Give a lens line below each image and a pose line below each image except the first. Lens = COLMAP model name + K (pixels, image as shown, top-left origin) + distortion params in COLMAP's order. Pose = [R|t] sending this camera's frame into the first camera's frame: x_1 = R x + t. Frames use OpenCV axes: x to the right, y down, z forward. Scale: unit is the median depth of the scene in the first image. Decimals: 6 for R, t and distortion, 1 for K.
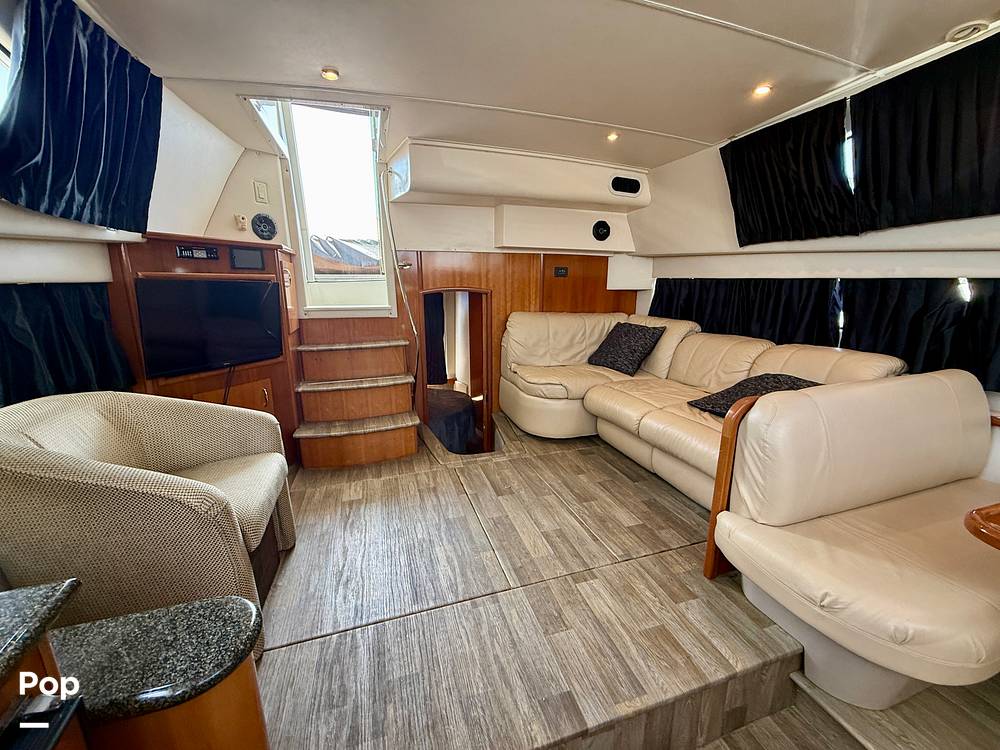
lens RADIAL K [[397.9, 0, 499.2], [0, 397.9, 375.7], [0, 0, 1]] dist [0.000770, -0.000235]
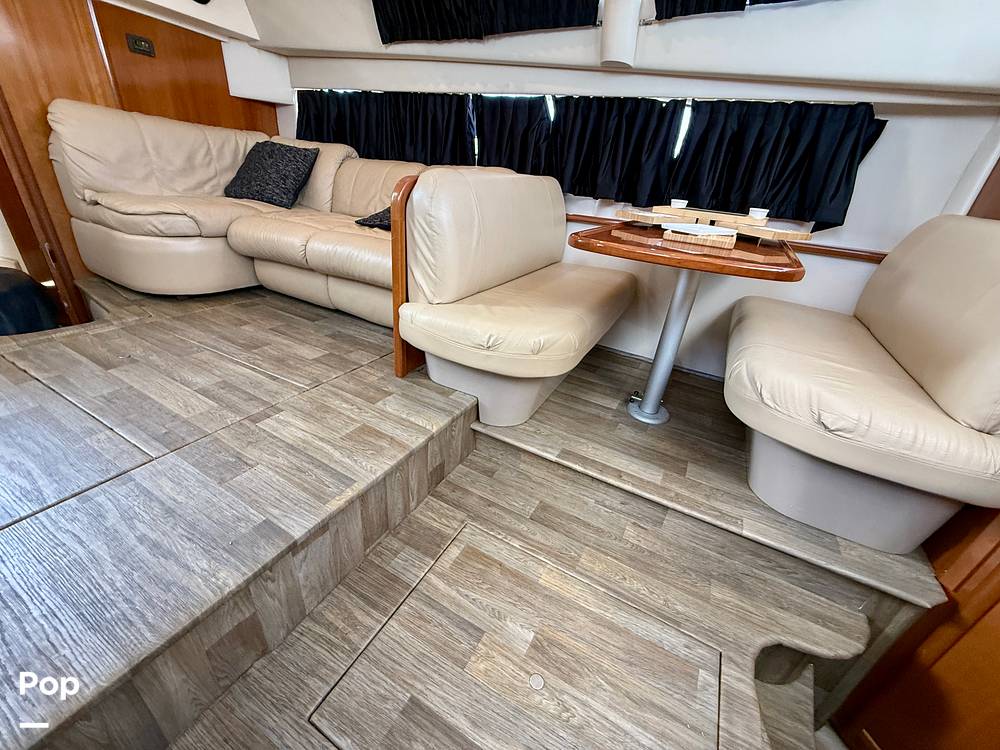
lens RADIAL K [[397.9, 0, 498.2], [0, 397.9, 375.2], [0, 0, 1]] dist [0.000770, -0.000235]
pose [[0.720263, -0.248306, 0.647739, 0.041664], [0.065369, 0.953883, 0.292975, 0.193667], [-0.690614, -0.168677, 0.703278, 0.097161]]
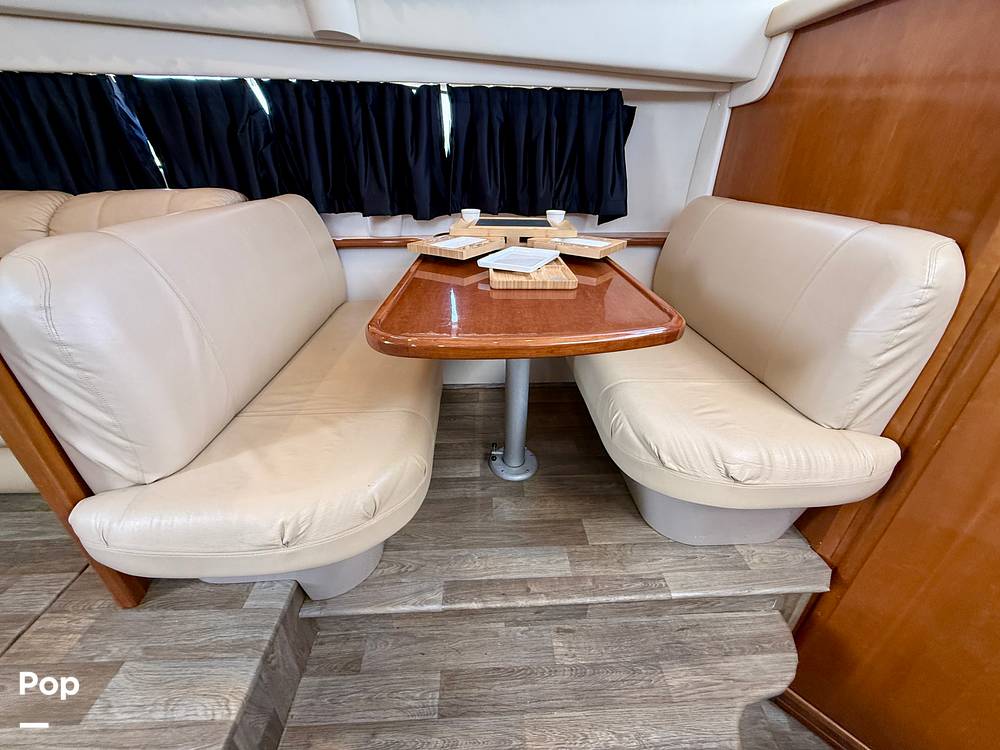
lens RADIAL K [[397.9, 0, 498.7], [0, 397.9, 374.7], [0, 0, 1]] dist [0.000770, -0.000235]
pose [[0.257231, -0.440403, 0.860161, 0.278302], [0.211412, 0.894198, 0.394607, 0.088905], [-0.942941, 0.080343, 0.323122, 0.264415]]
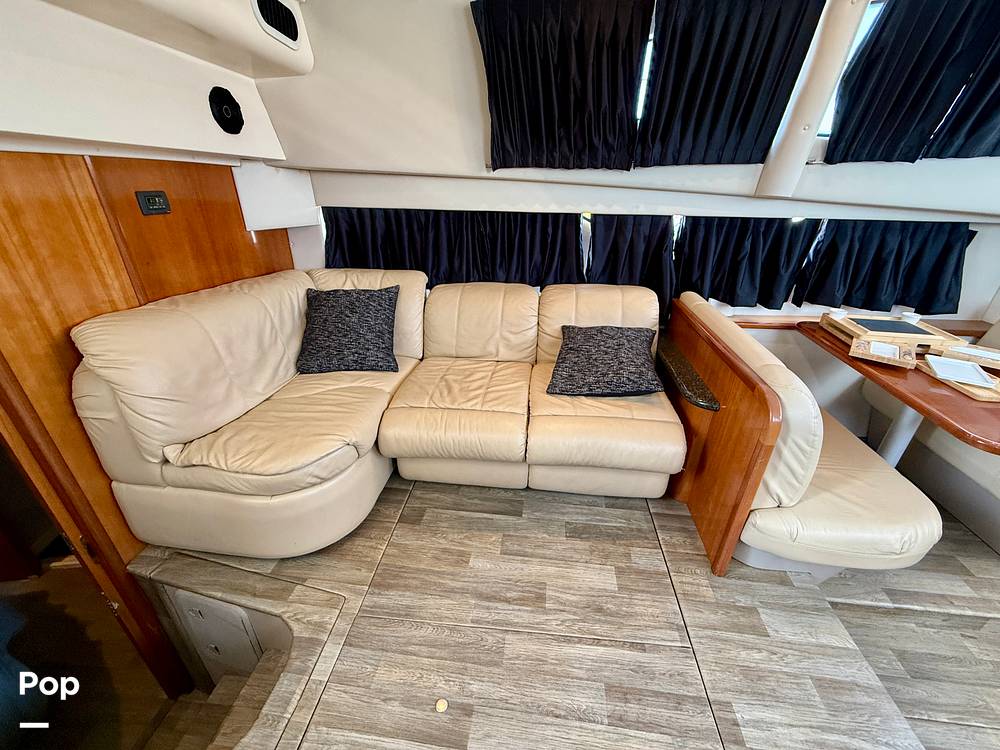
lens RADIAL K [[397.9, 0, 496.8], [0, 397.9, 375.5], [0, 0, 1]] dist [0.000770, -0.000235]
pose [[0.410421, -0.399052, 0.819946, -0.239783], [0.201734, 0.916620, 0.345125, -0.311162], [-0.889302, 0.023764, 0.456703, 0.902799]]
